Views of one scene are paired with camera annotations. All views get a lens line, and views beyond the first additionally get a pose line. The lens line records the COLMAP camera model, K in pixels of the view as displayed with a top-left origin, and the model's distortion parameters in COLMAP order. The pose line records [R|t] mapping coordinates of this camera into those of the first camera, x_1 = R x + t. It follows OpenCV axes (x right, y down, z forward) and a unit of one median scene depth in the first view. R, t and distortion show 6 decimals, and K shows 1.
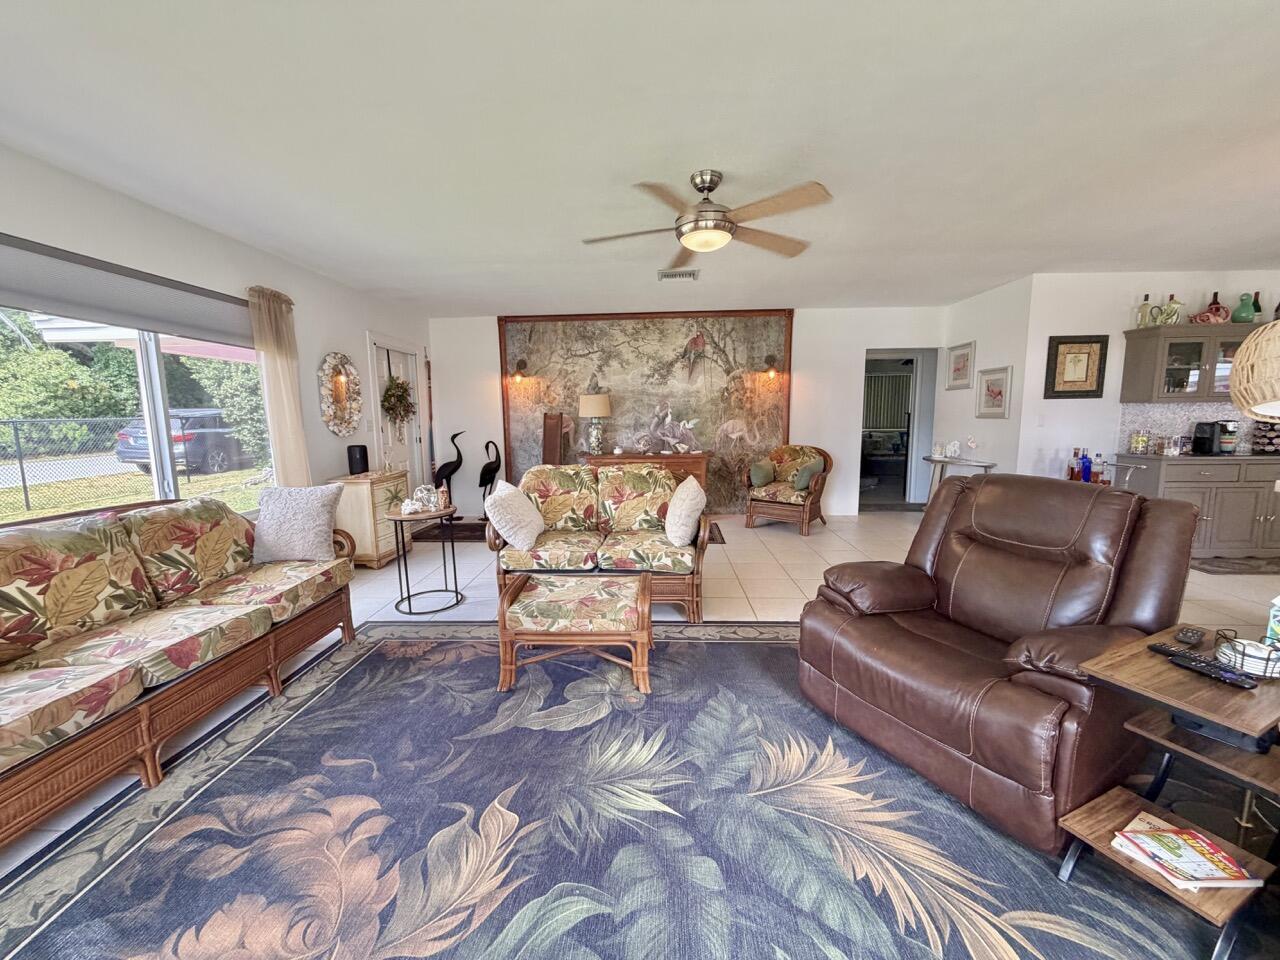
lens RADIAL K [[509.2, 0, 640.0], [0, 509.2, 480.0], [0, 0, 1]] dist [0.000623, -0.000177]
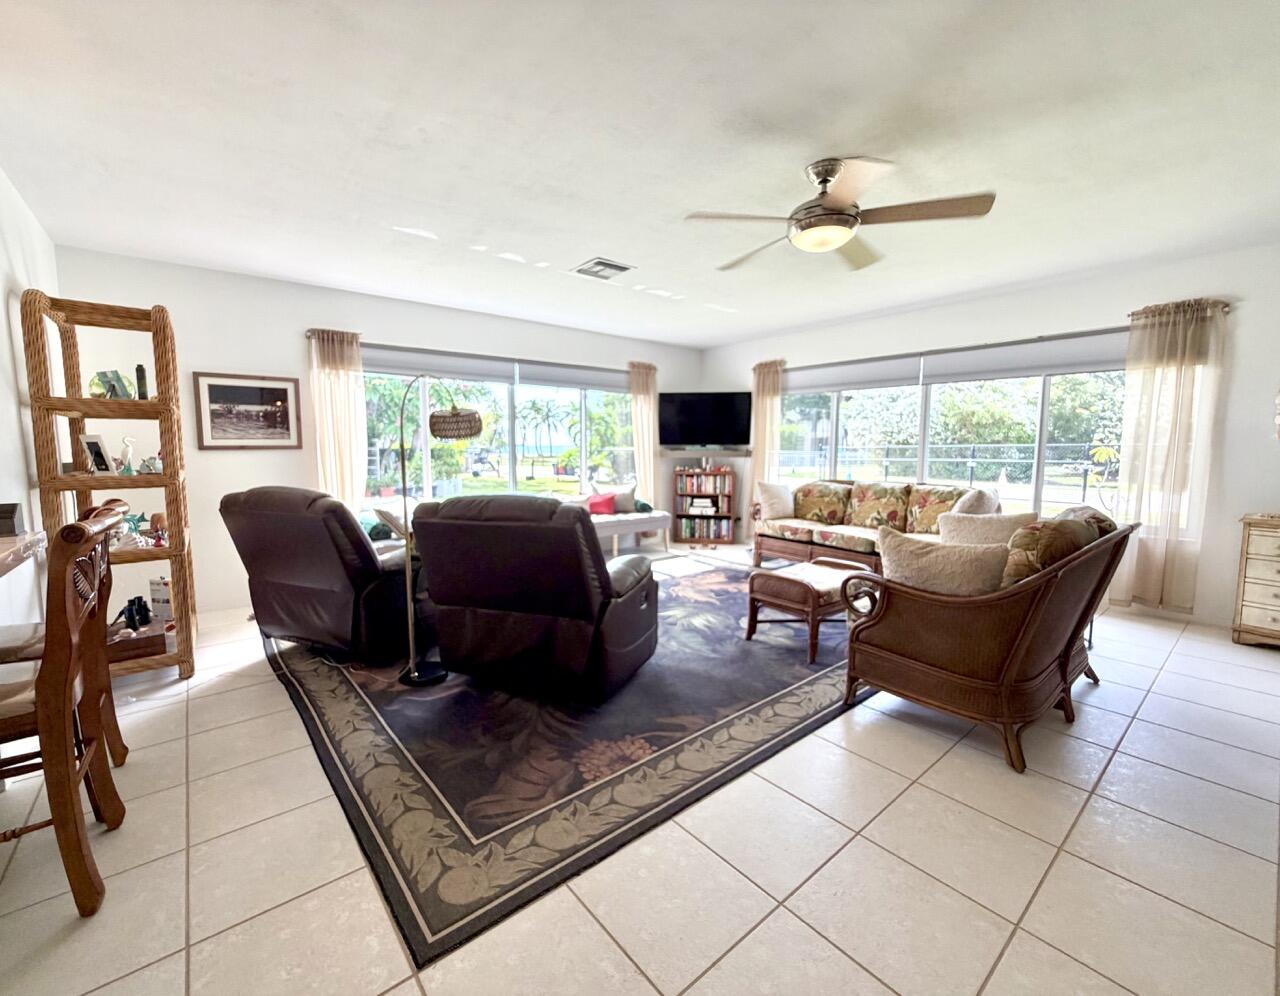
lens RADIAL K [[540.4, 0, 617.5], [0, 540.4, 496.7], [0, 0, 1]] dist [-0.000129, -0.000059]
pose [[-0.749125, 0.076104, -0.658043, 0.453931], [-0.075368, 0.977136, 0.198807, -0.081823], [0.658128, 0.198526, -0.726261, 0.662888]]
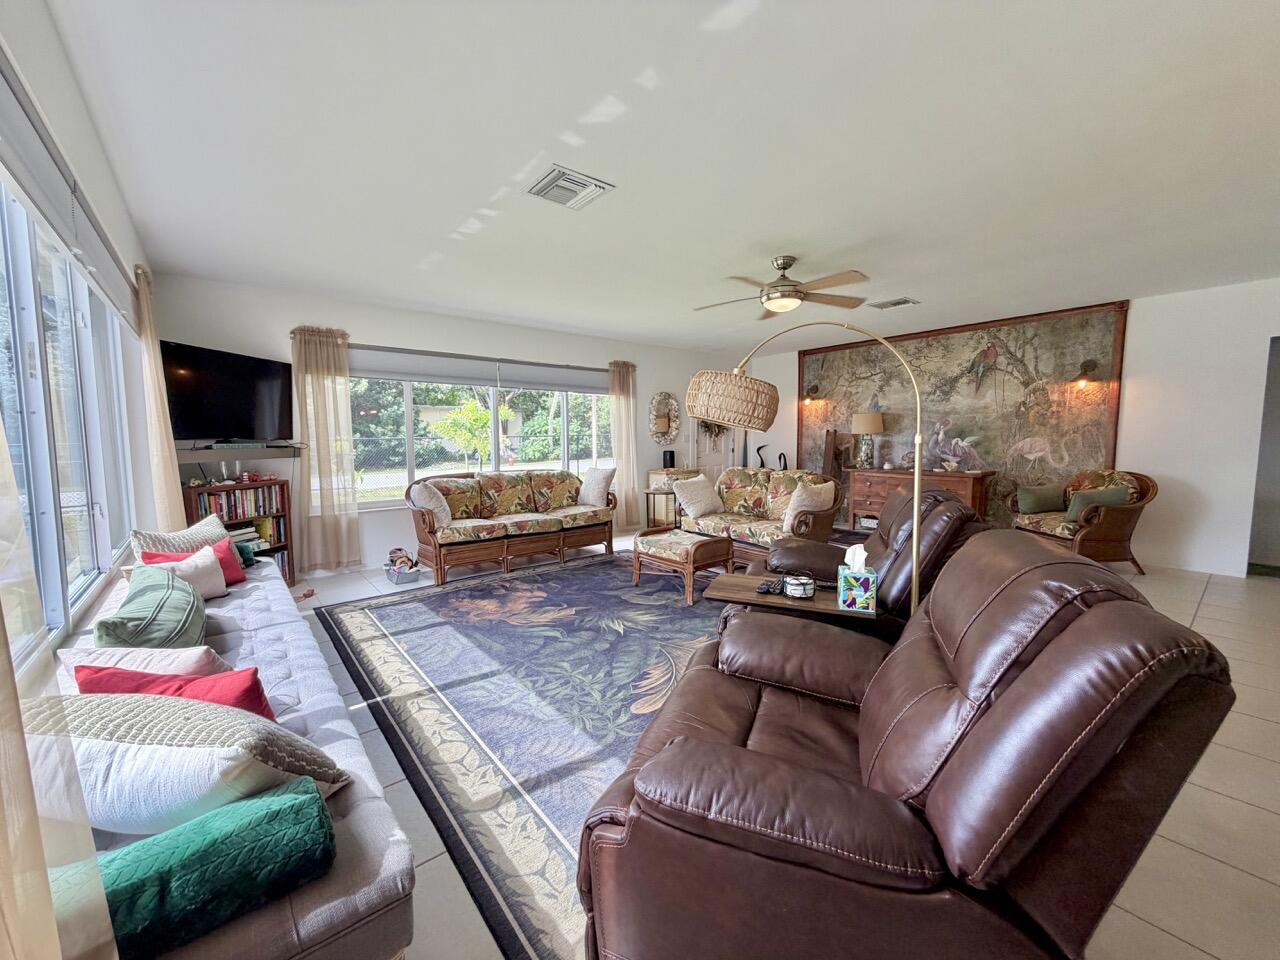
lens RADIAL K [[509.2, 0, 640.0], [0, 509.2, 480.0], [0, 0, 1]] dist [0.000623, -0.000177]
pose [[0.669885, 0.072106, -0.738956, 0.398201], [-0.098936, 0.995066, 0.007408, 0.013703], [0.735844, 0.068146, 0.673713, -0.078854]]
